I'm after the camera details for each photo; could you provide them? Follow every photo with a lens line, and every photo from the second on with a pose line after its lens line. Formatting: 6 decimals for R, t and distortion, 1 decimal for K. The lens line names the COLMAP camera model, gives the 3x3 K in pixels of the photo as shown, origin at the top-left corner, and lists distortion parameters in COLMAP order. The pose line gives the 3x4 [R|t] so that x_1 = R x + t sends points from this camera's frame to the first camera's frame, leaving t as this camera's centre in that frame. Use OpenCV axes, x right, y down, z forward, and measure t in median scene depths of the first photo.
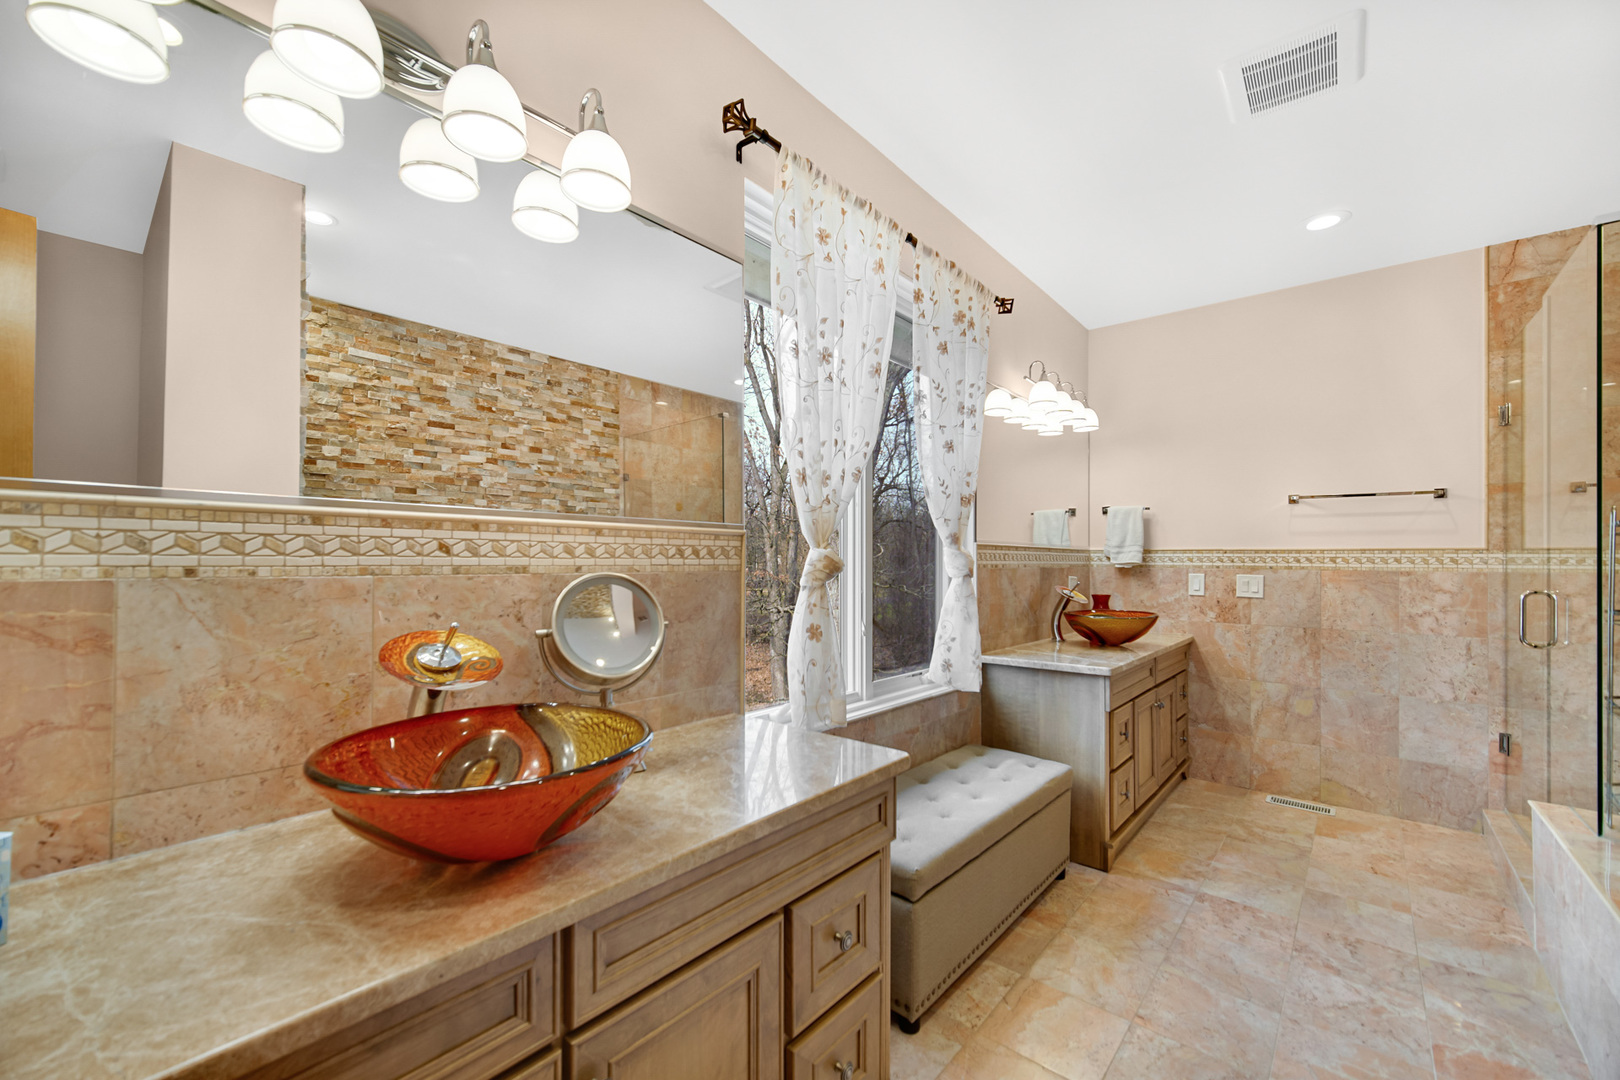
lens RADIAL K [[644.9, 0, 810.0], [0, 644.9, 540.0], [0, 0, 1]] dist [-0.001168, 0.000474]
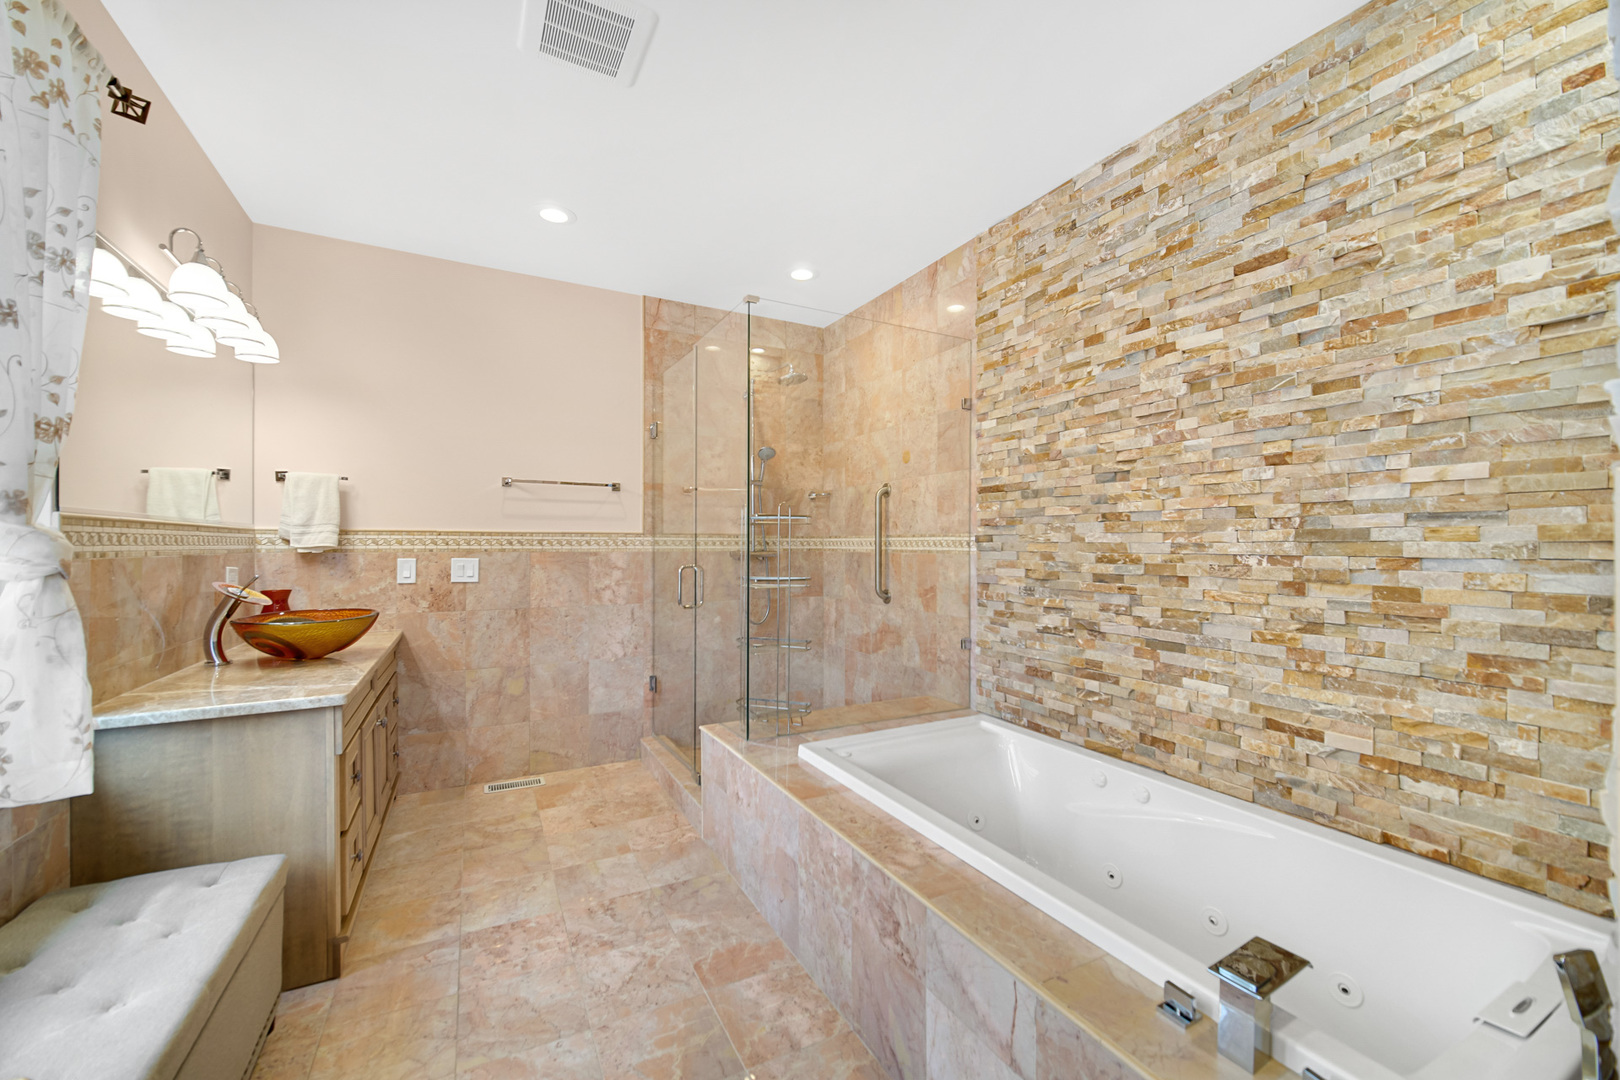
lens RADIAL K [[644.9, 0, 810.0], [0, 644.9, 540.0], [0, 0, 1]] dist [-0.001168, 0.000474]
pose [[0.365307, 0.000595, 0.930887, -0.012627], [-0.026871, 0.999590, 0.009906, 0.004935], [-0.930499, -0.028632, 0.365173, 0.210118]]
